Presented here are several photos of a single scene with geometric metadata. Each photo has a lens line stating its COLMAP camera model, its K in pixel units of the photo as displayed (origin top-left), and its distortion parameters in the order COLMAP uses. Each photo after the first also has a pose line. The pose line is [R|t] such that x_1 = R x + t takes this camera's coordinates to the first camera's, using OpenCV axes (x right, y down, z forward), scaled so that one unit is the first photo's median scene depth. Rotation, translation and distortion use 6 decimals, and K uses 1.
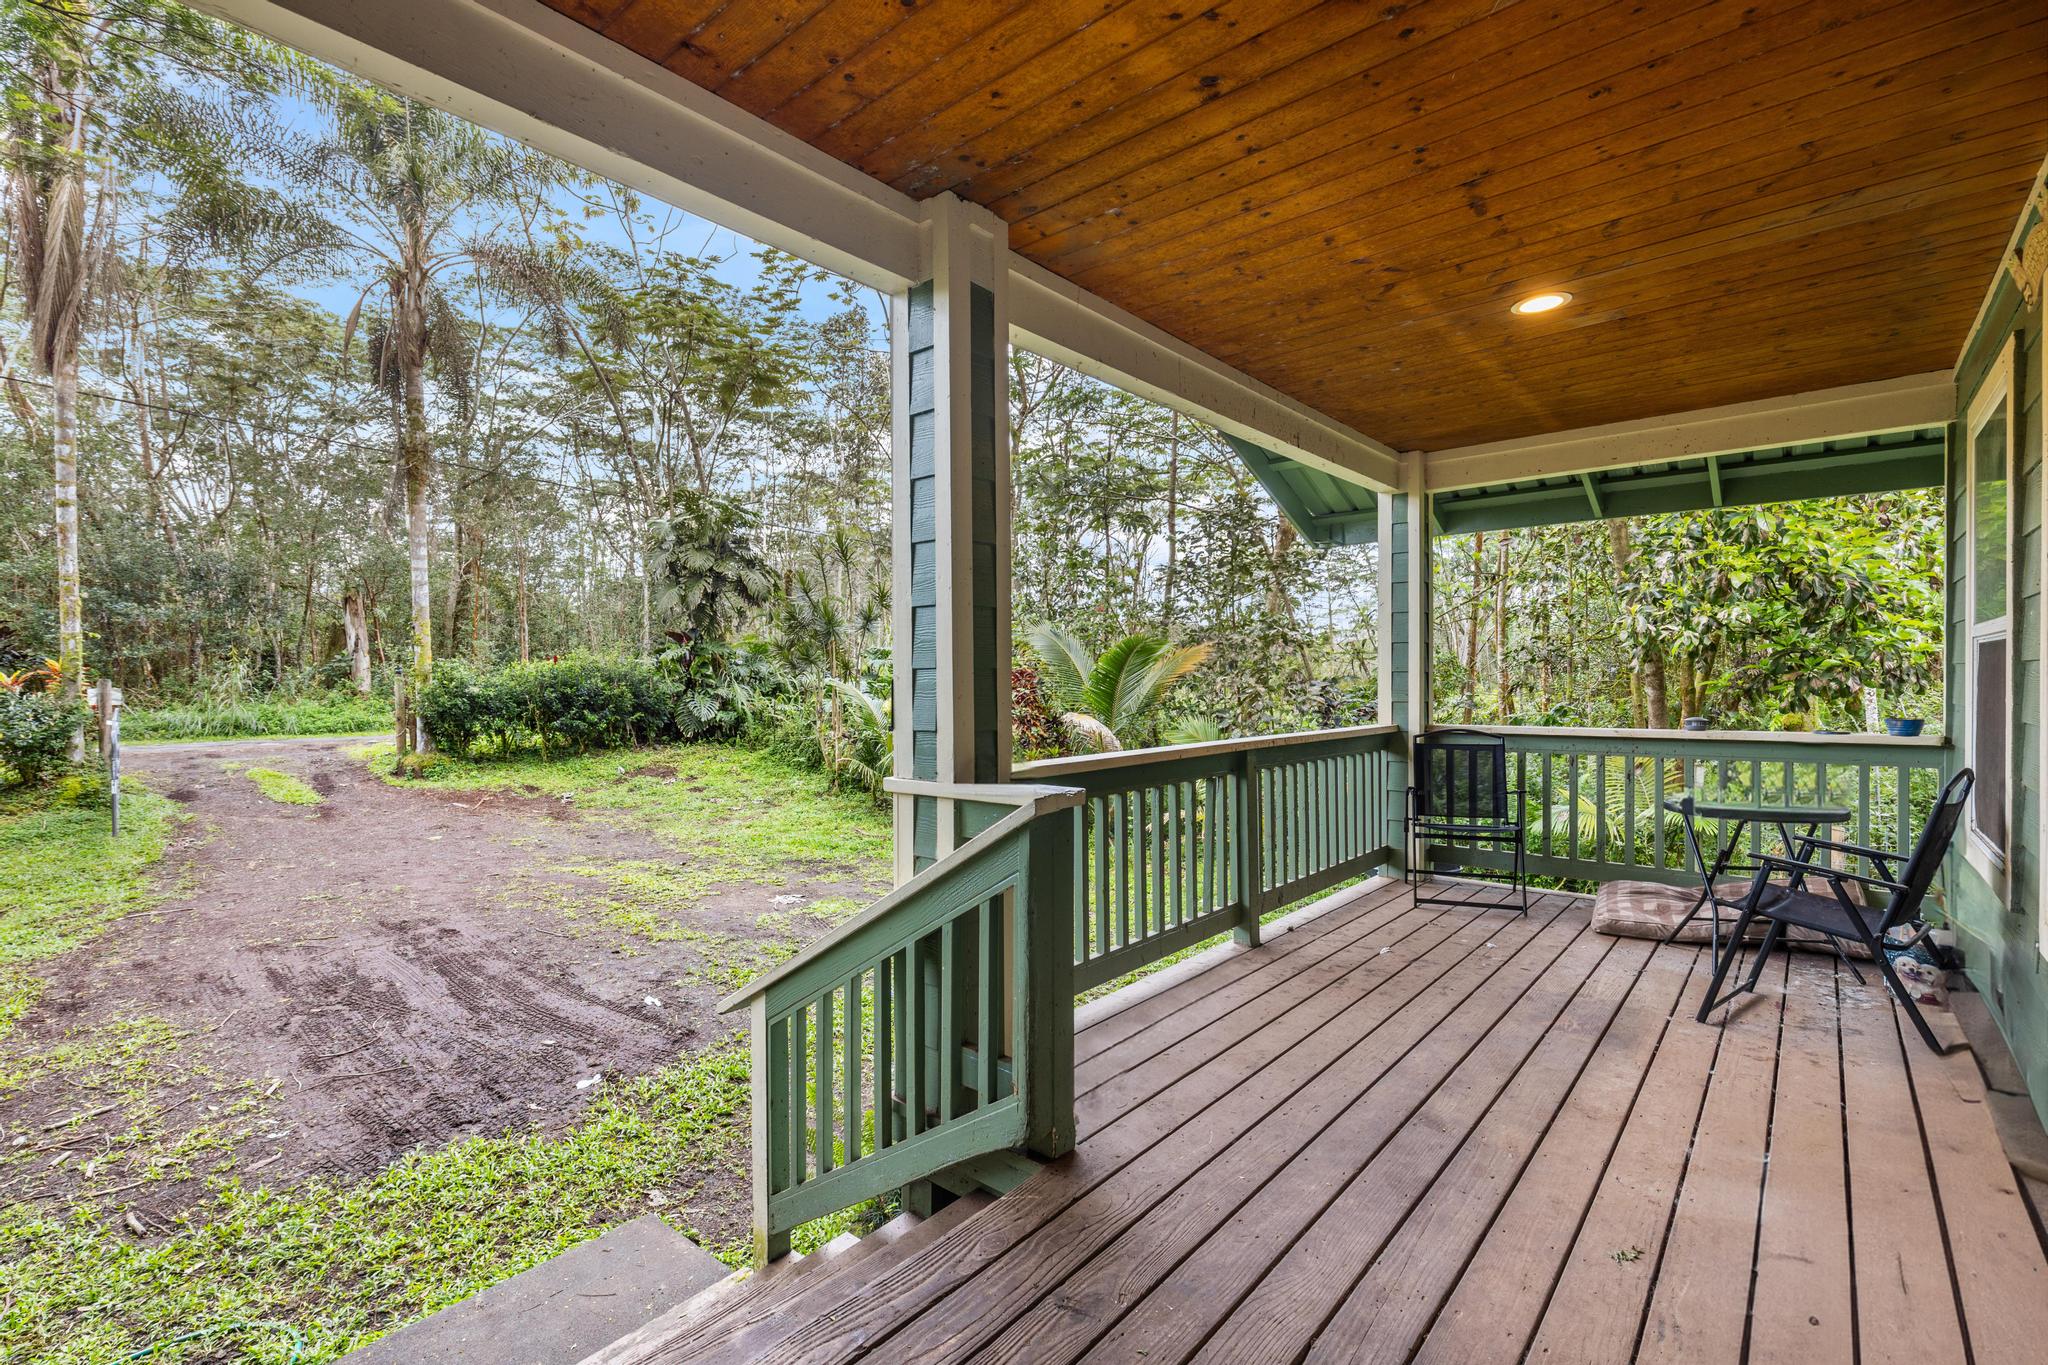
lens RADIAL K [[913.3, 0, 1009.1], [0, 913.3, 681.1], [0, 0, 1]] dist [0.005189, -0.000871]
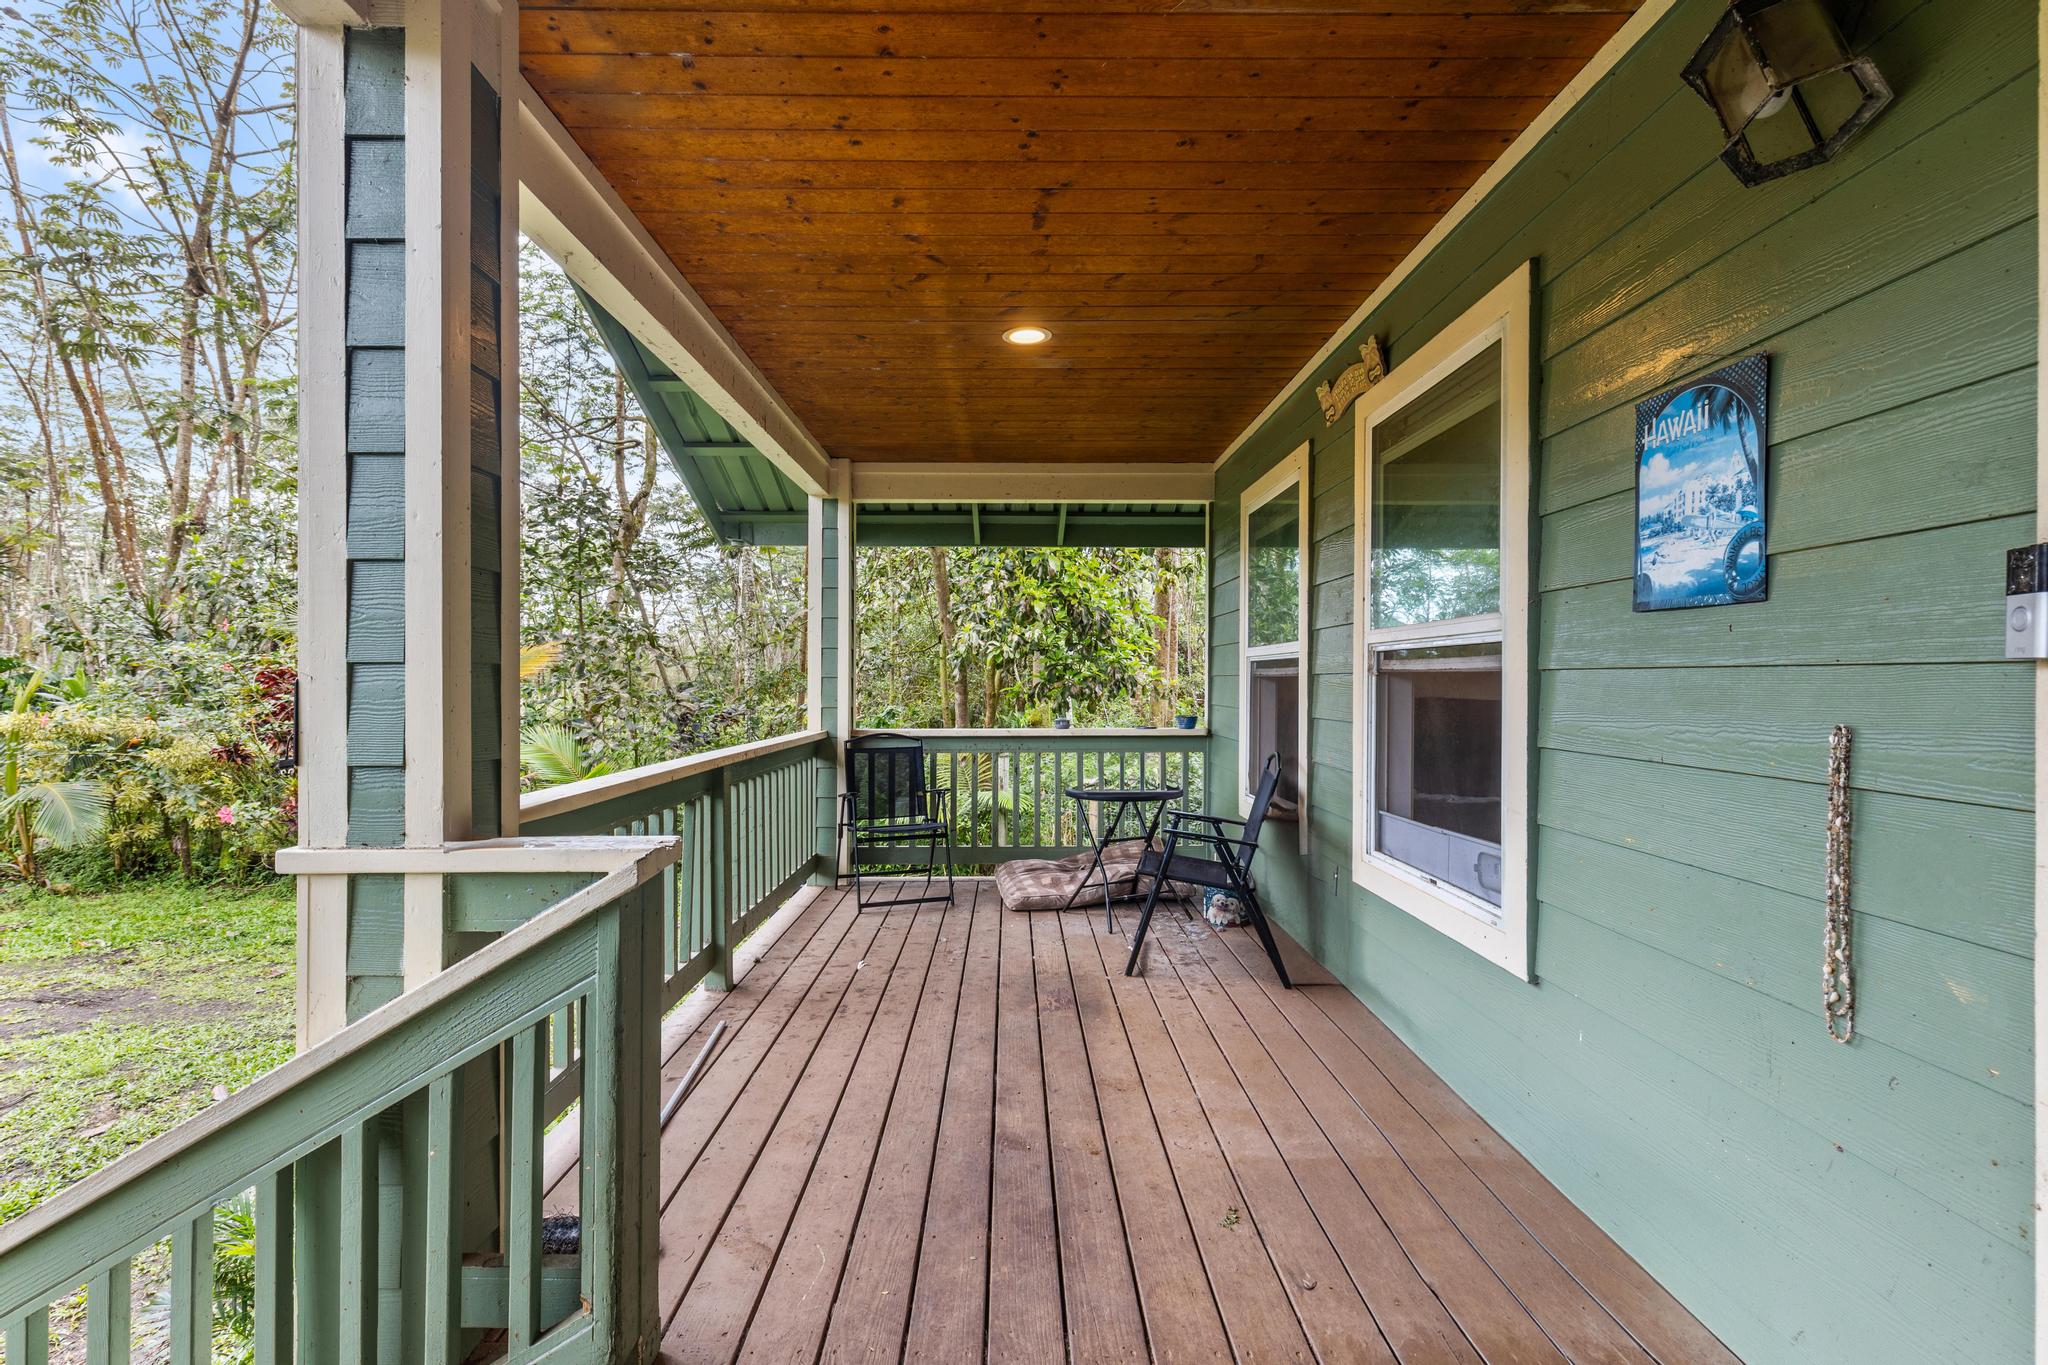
lens RADIAL K [[913.3, 0, 1009.1], [0, 913.3, 681.1], [0, 0, 1]] dist [0.005189, -0.000871]
pose [[0.750673, 0.007699, 0.660629, -0.124841], [-0.003552, 0.999965, -0.007617, 0.000872], [-0.660665, 0.003371, 0.750674, 0.186549]]
